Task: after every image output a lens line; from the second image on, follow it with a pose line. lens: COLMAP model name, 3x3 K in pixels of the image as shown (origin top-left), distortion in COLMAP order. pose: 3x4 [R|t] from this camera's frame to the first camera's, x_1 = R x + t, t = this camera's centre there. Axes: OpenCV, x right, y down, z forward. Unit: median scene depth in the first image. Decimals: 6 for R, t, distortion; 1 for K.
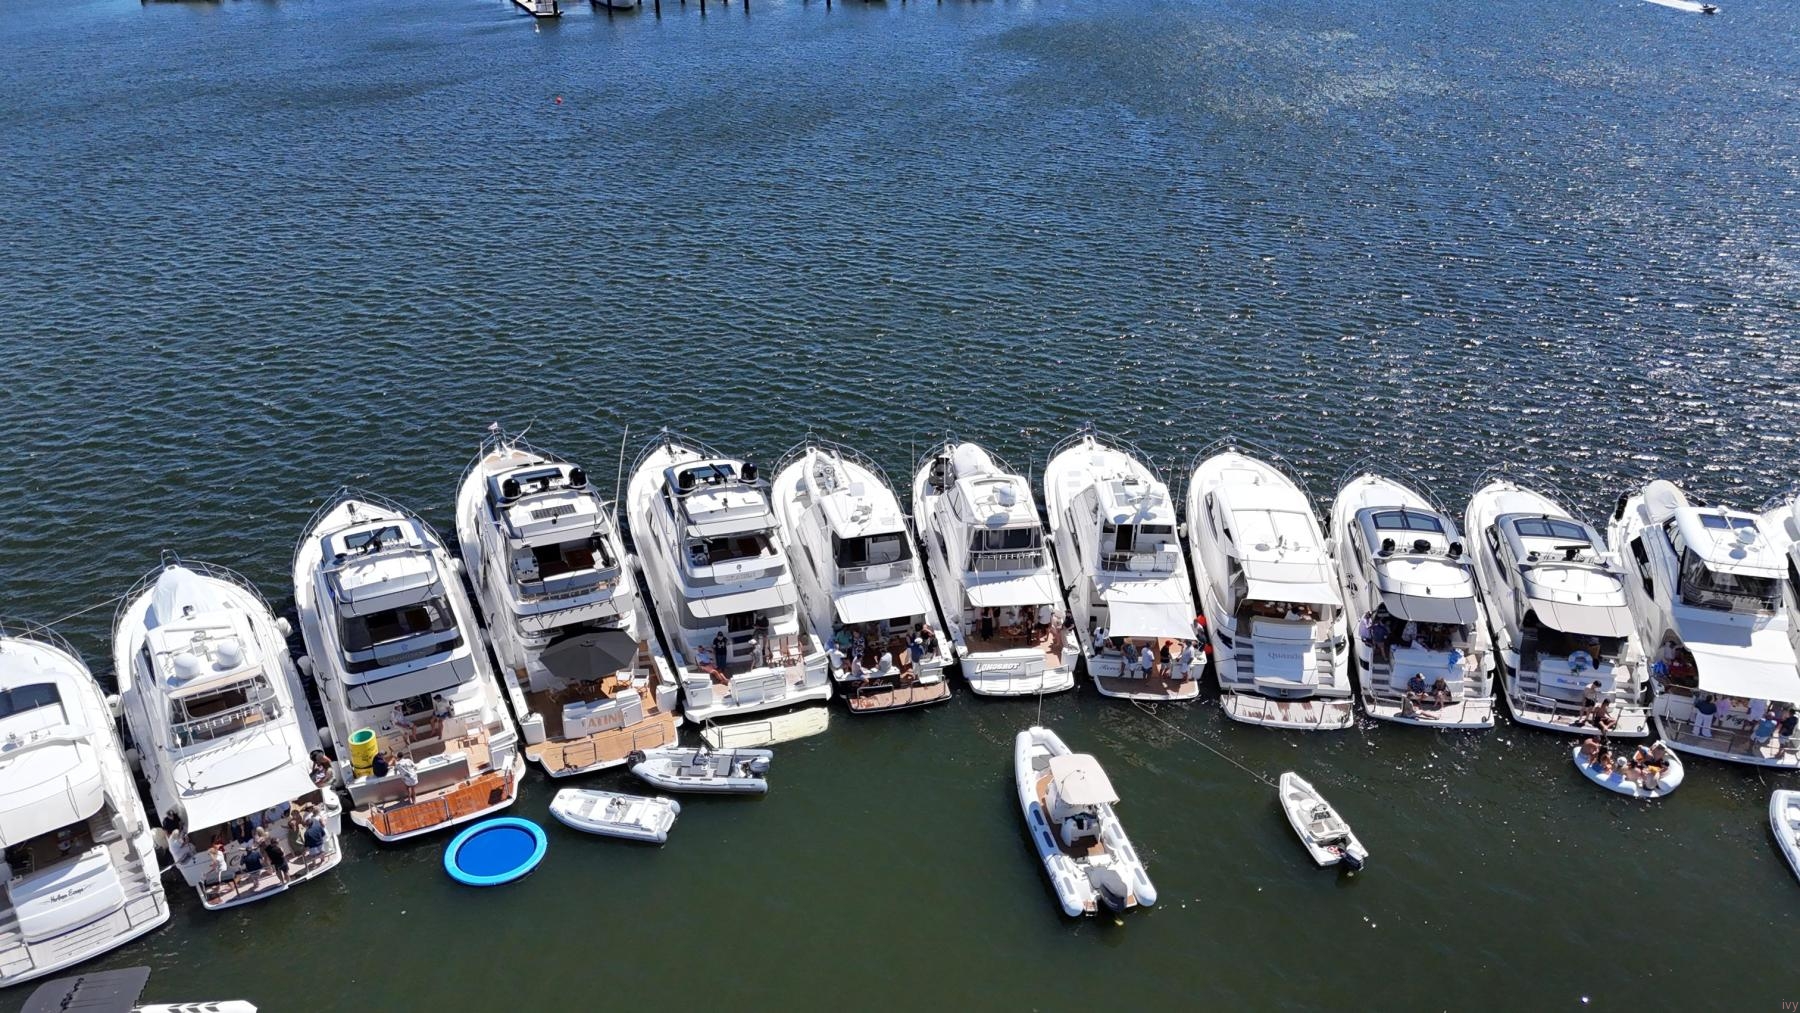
lens RADIAL K [[1289.4, 0, 885.3], [0, 1289.4, 506.7], [0, 0, 1]] dist [0.086077, -0.071177]
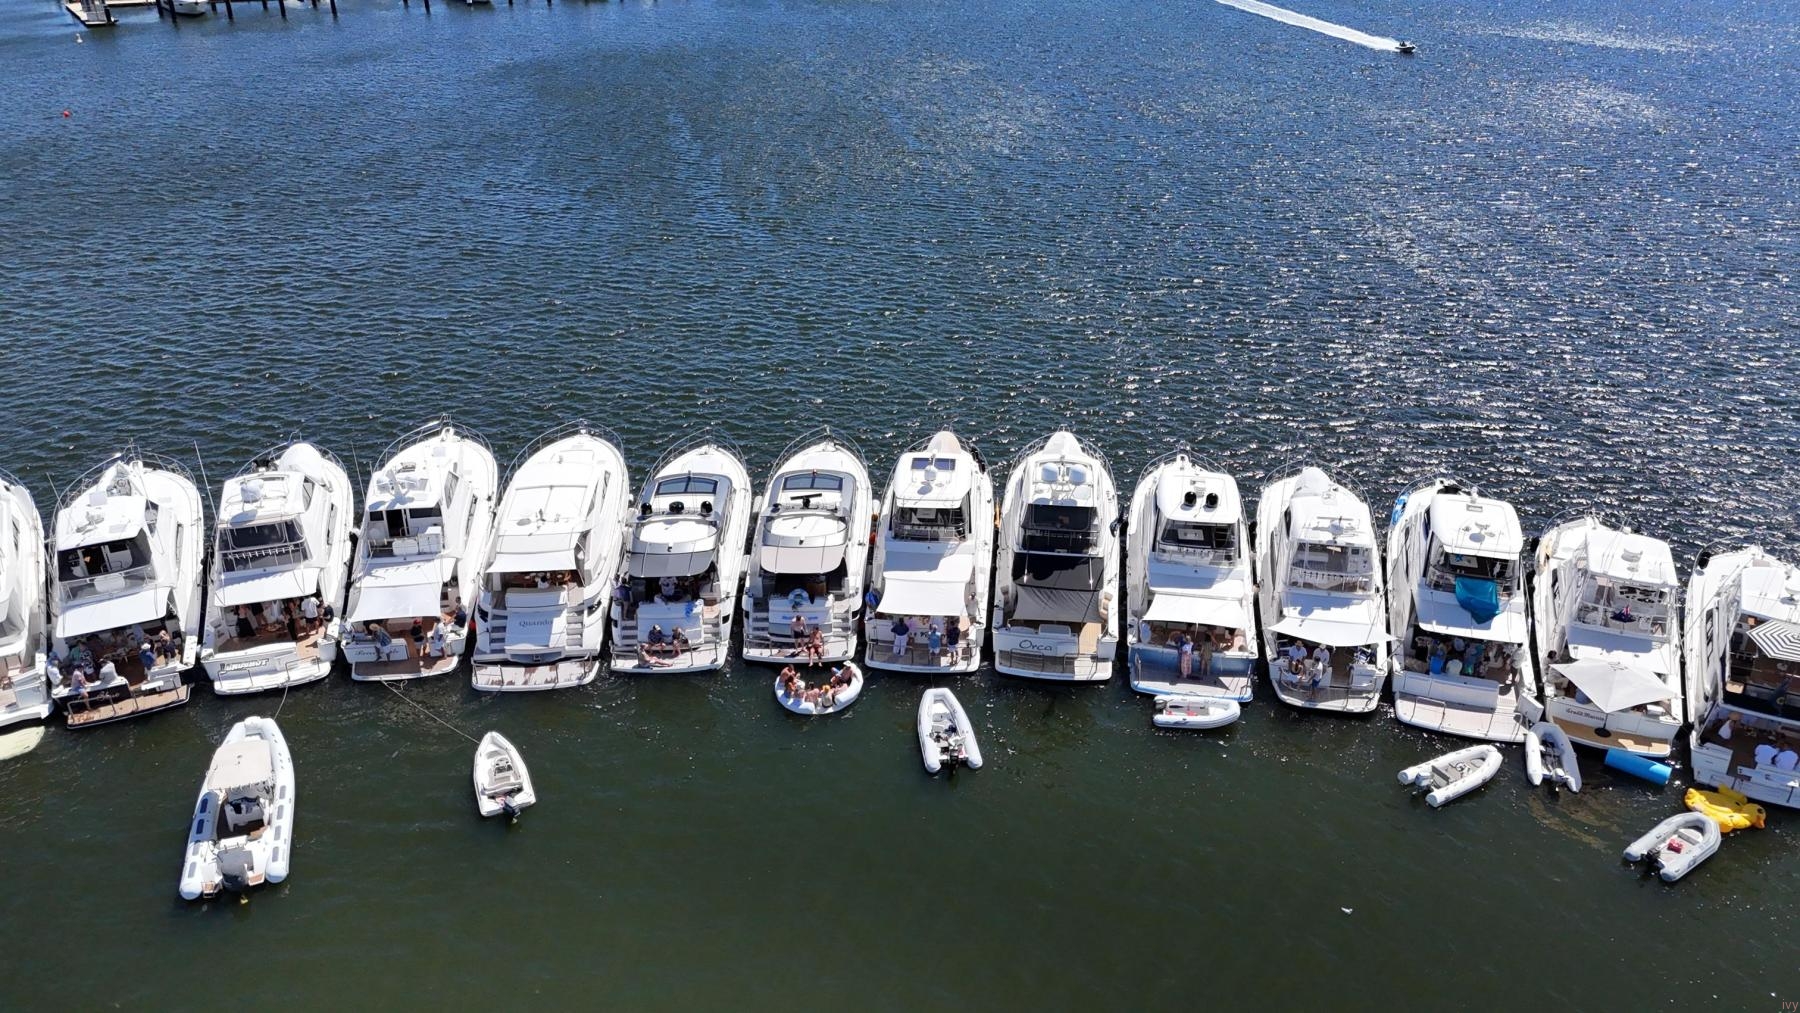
lens RADIAL K [[1289.4, 0, 910.2], [0, 1289.4, 494.7], [0, 0, 1]] dist [0.086077, -0.071177]
pose [[0.982128, -0.084290, 0.168286, 0.437119], [0.085719, 0.996319, -0.001231, 0.039110], [-0.167562, 0.015634, 0.985738, -0.085331]]
